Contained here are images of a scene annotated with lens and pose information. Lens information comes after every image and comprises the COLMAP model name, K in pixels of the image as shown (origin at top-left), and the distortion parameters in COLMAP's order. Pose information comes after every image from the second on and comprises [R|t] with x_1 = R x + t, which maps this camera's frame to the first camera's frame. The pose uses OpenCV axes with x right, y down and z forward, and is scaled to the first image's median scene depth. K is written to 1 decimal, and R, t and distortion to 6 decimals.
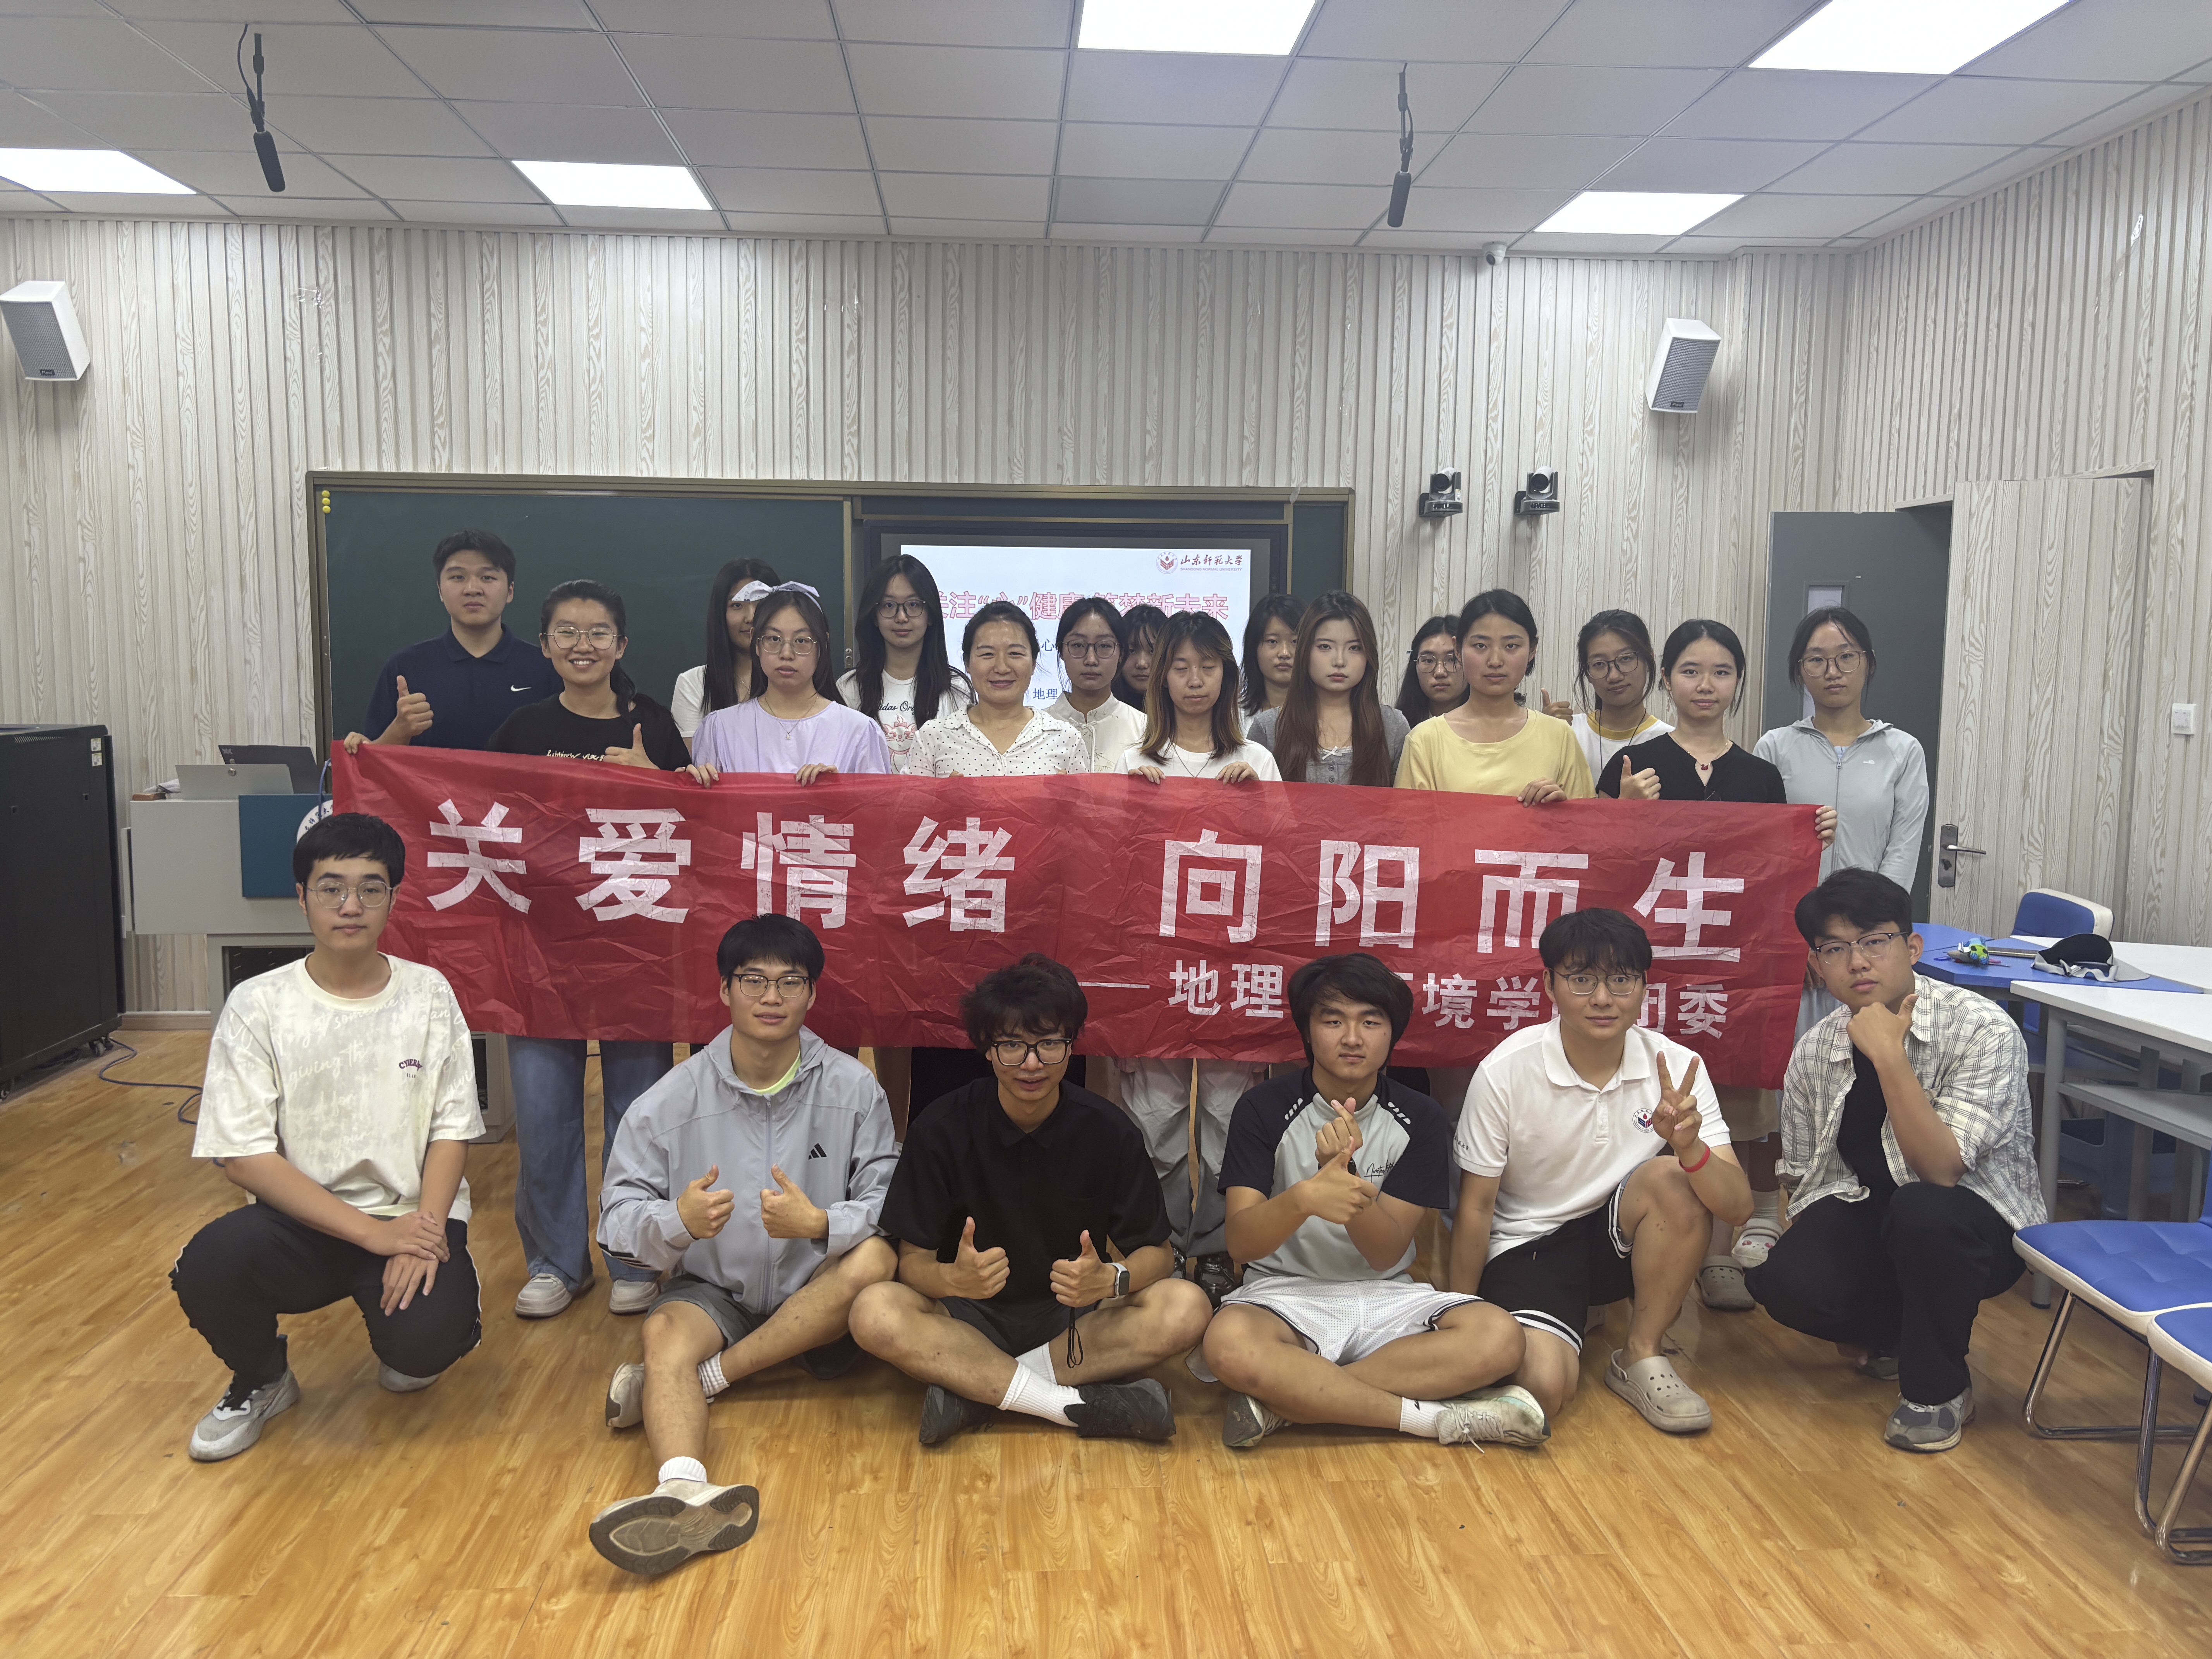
lens RADIAL K [[1682.7, 0, 1106.0], [0, 1682.7, 829.5], [0, 0, 1]] dist [0.001299, -0.001908]
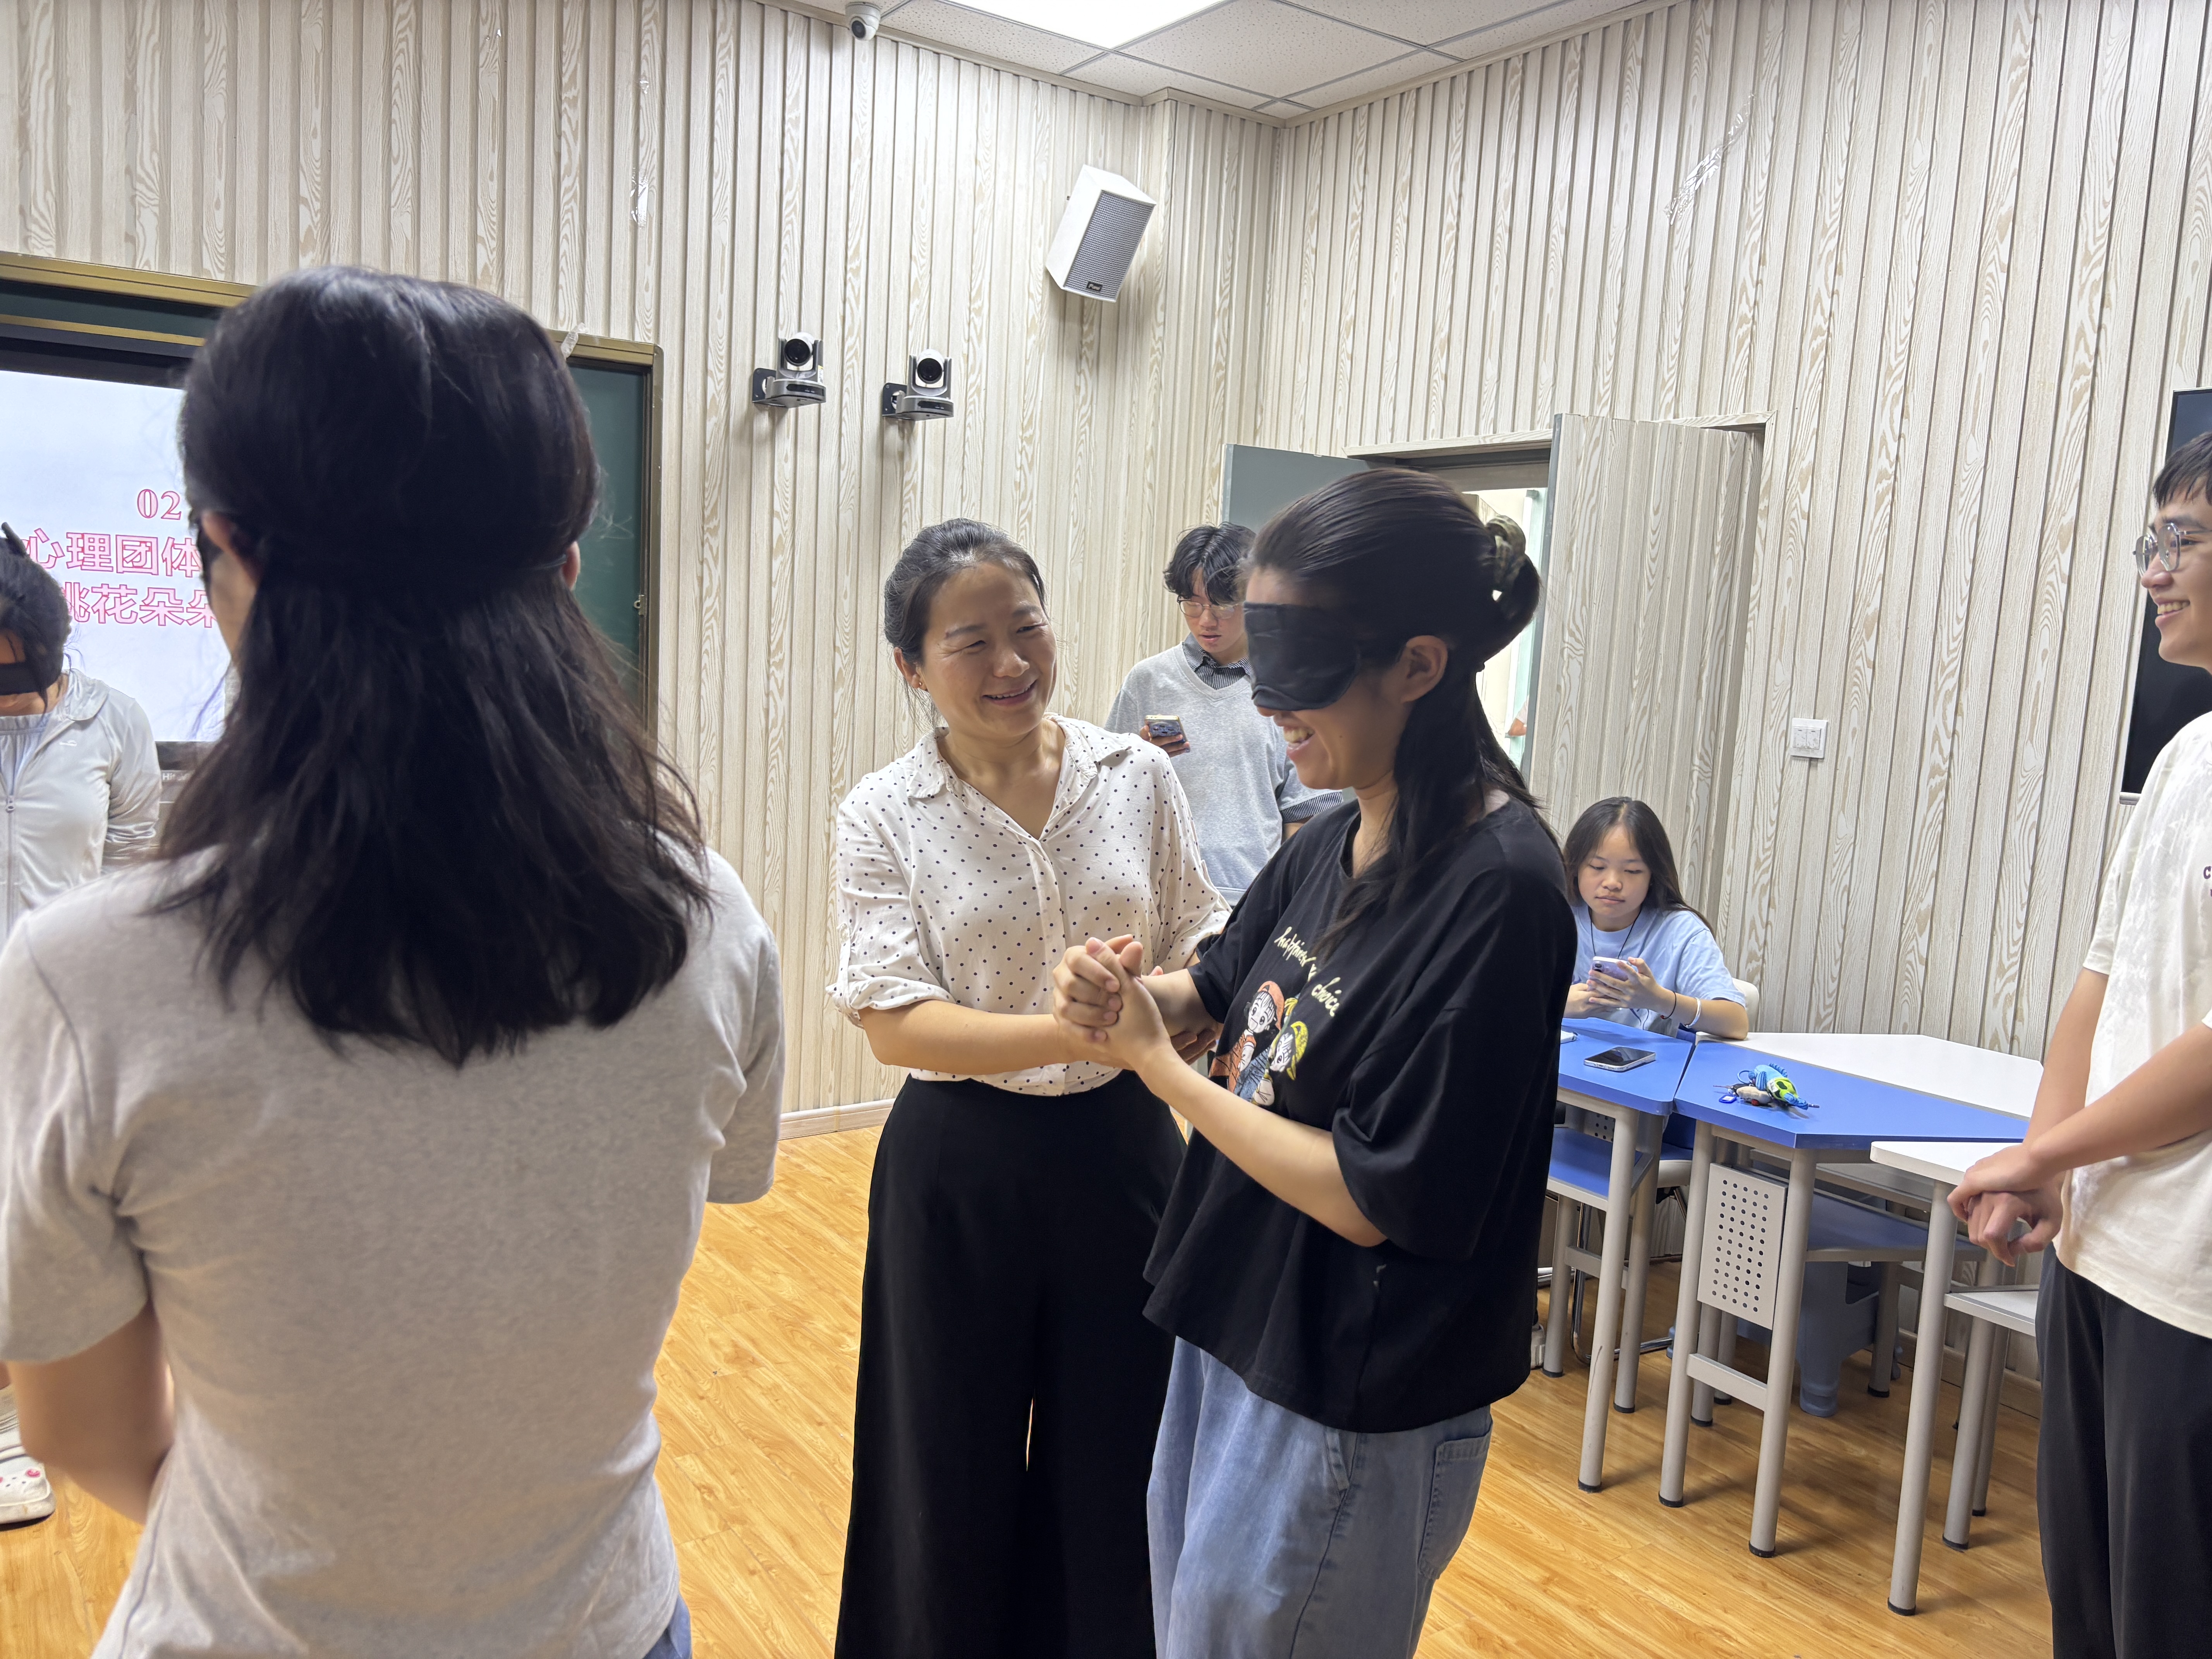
lens RADIAL K [[1613.5, 0, 1106.0], [0, 1613.5, 829.5], [0, 0, 1]] dist [0.002606, -0.042811]
pose [[0.850179, -0.028693, 0.525711, -0.035798], [0.010994, 0.999264, 0.036760, -0.040212], [-0.526379, -0.025473, 0.849869, 0.388522]]
